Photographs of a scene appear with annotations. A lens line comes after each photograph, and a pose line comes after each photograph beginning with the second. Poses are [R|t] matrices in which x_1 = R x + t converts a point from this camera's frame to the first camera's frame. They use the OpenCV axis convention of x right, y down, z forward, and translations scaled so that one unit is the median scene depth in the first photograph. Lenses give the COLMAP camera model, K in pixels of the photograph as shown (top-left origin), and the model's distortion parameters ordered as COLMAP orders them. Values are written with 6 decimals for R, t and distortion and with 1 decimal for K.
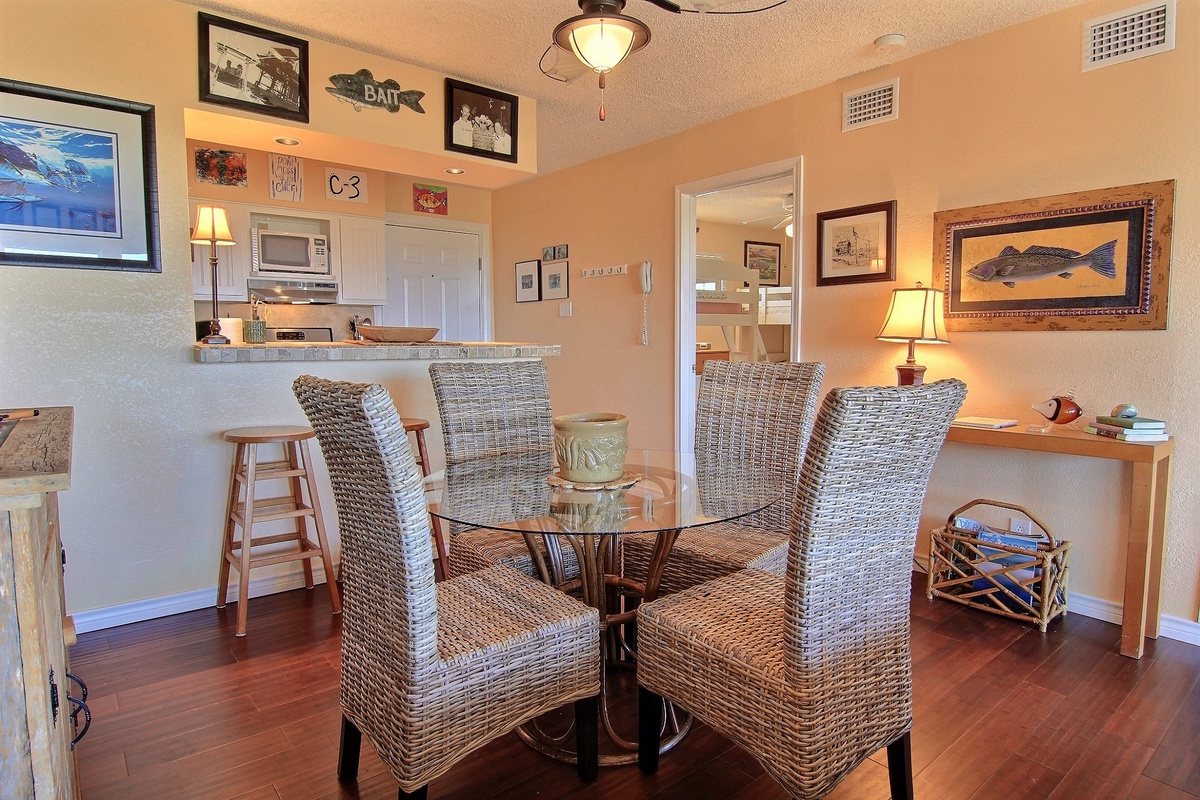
lens RADIAL K [[681.6, 0, 601.7], [0, 681.6, 393.0], [0, 0, 1]] dist [-0.019621, -0.003473]
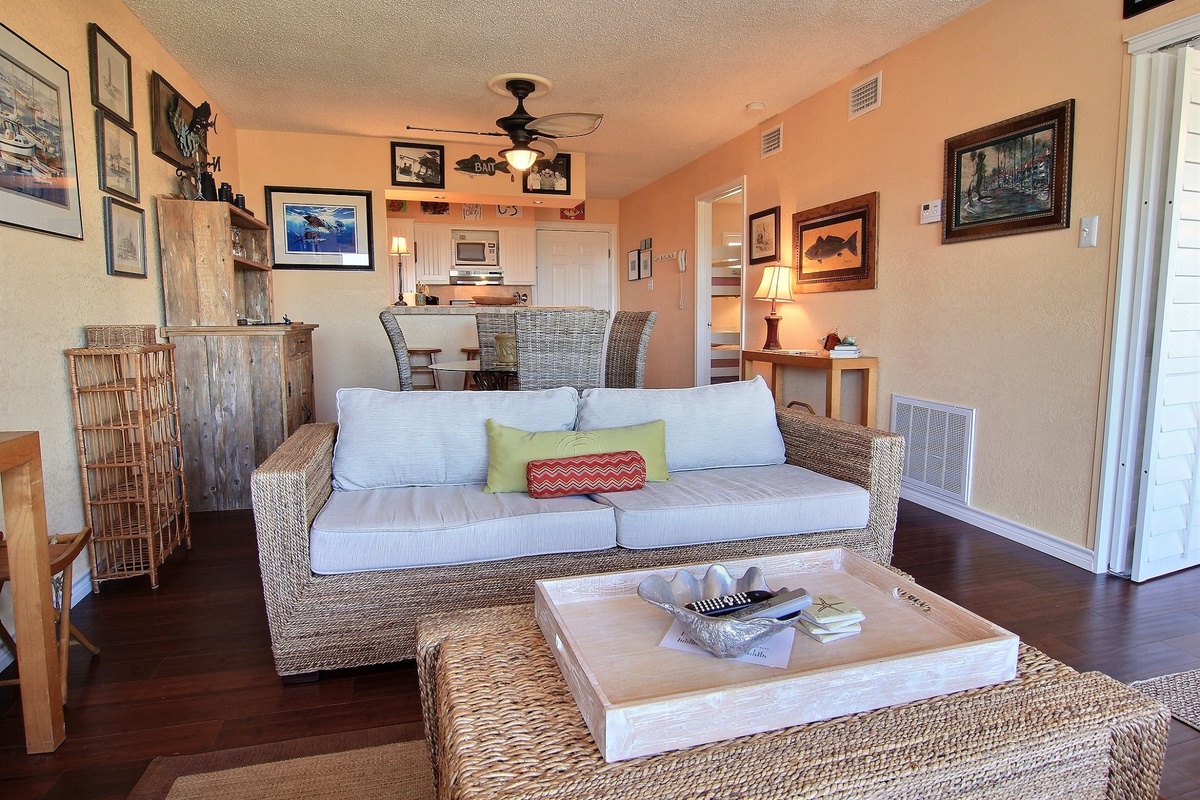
lens RADIAL K [[681.6, 0, 597.7], [0, 681.6, 395.2], [0, 0, 1]] dist [-0.019621, -0.003473]
pose [[0.916598, 0.042355, -0.397561, 0.737026], [-0.029160, 0.998807, 0.039180, 0.091180], [0.398746, -0.024319, 0.916739, -0.584776]]
